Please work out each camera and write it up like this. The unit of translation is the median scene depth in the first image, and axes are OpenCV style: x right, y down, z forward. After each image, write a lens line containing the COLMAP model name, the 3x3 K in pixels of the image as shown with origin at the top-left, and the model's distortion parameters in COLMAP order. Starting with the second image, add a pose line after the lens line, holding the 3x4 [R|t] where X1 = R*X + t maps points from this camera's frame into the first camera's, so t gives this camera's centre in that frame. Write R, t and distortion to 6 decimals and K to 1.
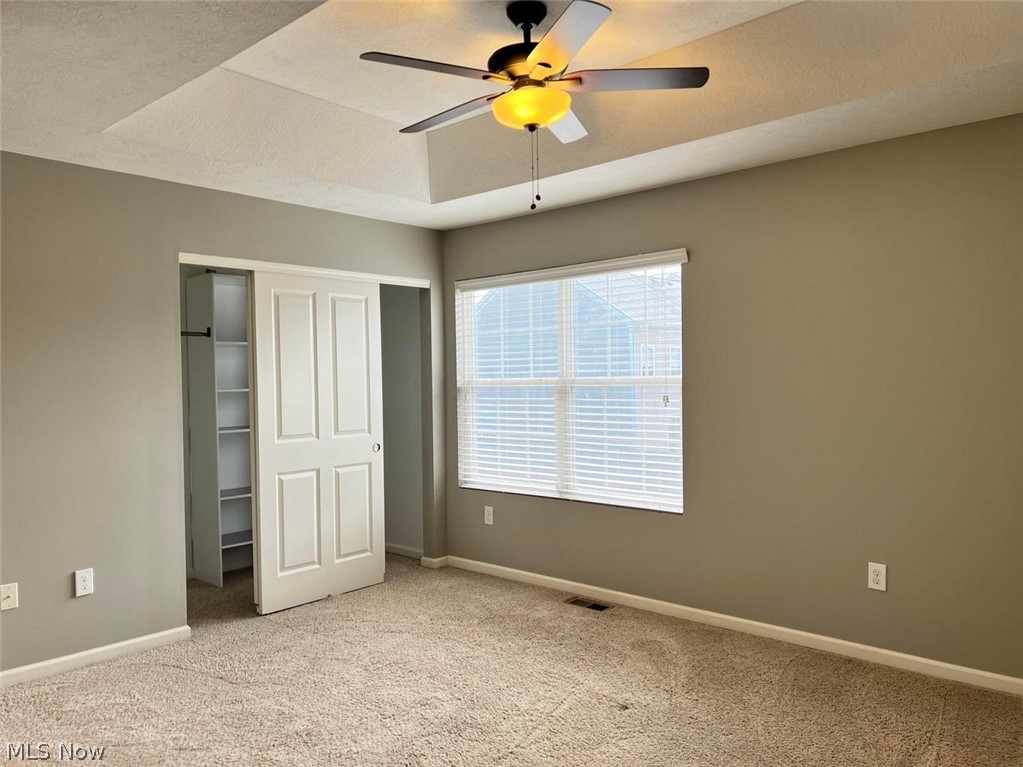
lens RADIAL K [[764.5, 0, 506.3], [0, 764.5, 387.4], [0, 0, 1]] dist [0.055776, -0.060913]
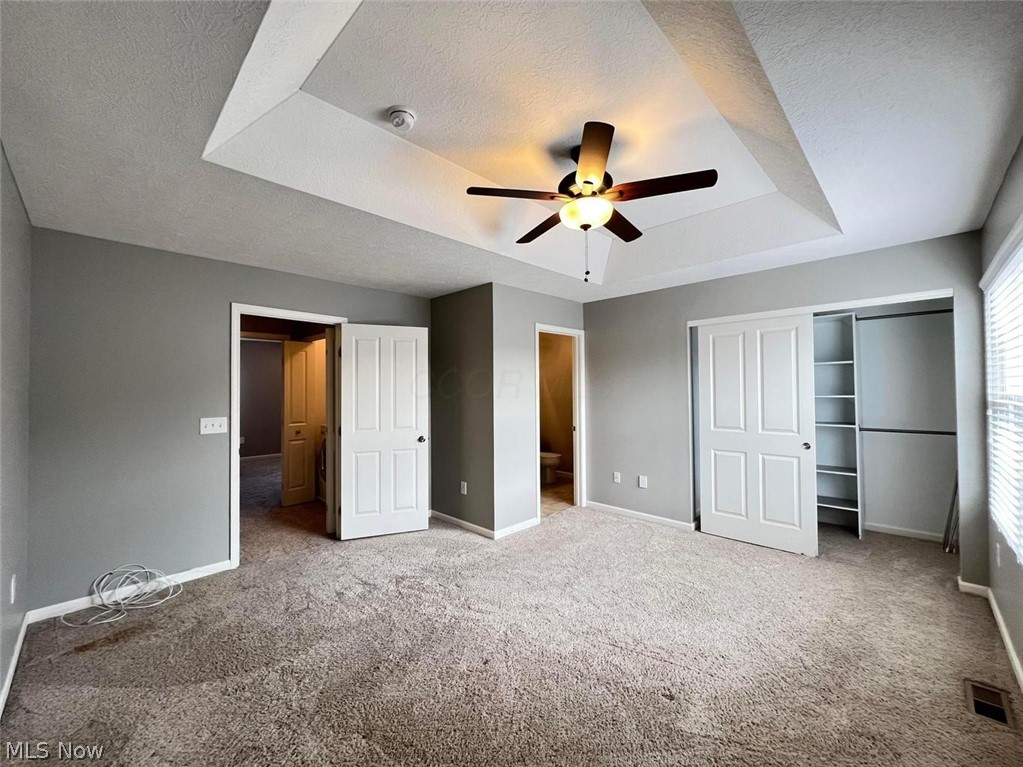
lens RADIAL K [[406.4, 0, 506.7], [0, 406.4, 384.6], [0, 0, 1]] dist [0.002901, 0.000075]
pose [[-0.037628, 0.006022, -0.999274, 0.515056], [-0.002132, 0.999979, 0.006106, -0.024574], [0.999290, 0.002360, -0.037614, 0.548474]]
